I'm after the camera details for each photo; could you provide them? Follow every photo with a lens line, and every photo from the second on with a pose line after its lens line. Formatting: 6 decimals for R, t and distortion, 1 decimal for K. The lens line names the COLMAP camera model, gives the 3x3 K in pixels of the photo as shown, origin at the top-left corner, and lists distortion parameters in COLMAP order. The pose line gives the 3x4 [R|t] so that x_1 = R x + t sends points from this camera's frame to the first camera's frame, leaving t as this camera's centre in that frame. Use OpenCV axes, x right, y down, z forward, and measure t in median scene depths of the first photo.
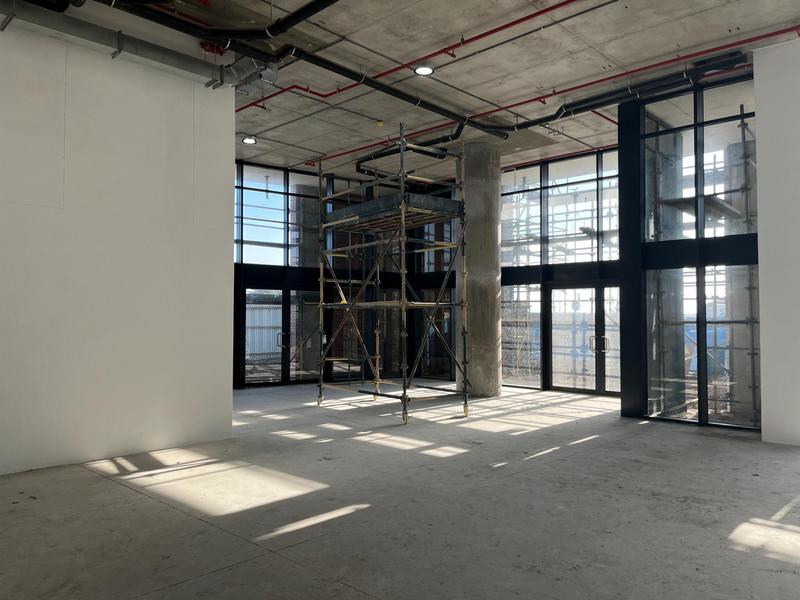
lens RADIAL K [[602.3, 0, 401.4], [0, 602.3, 307.7], [0, 0, 1]] dist [0.053400, -0.078406]
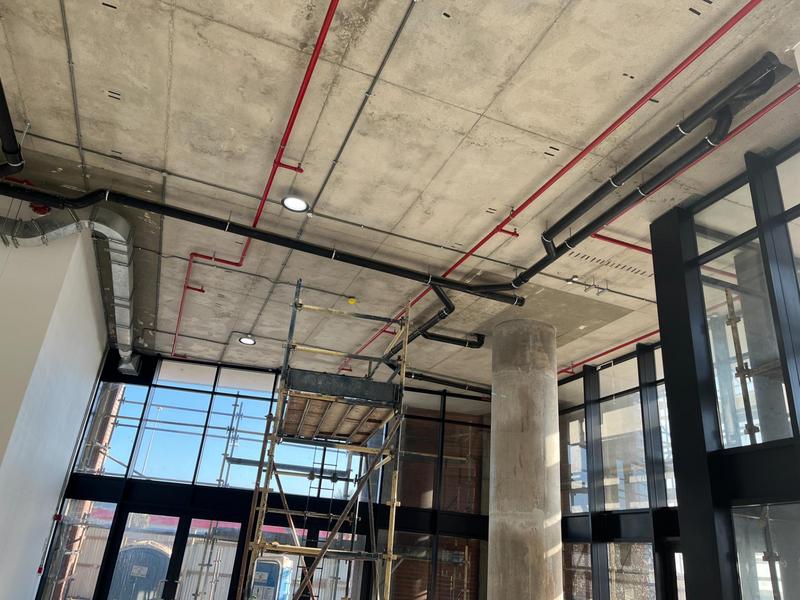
lens RADIAL K [[602.3, 0, 395.4], [0, 602.3, 300.2], [0, 0, 1]] dist [0.053400, -0.078406]
pose [[0.904081, -0.103099, -0.414739, 0.310642], [-0.074196, 0.917860, -0.389909, -0.004644], [0.420872, 0.383281, 0.822170, 0.349974]]
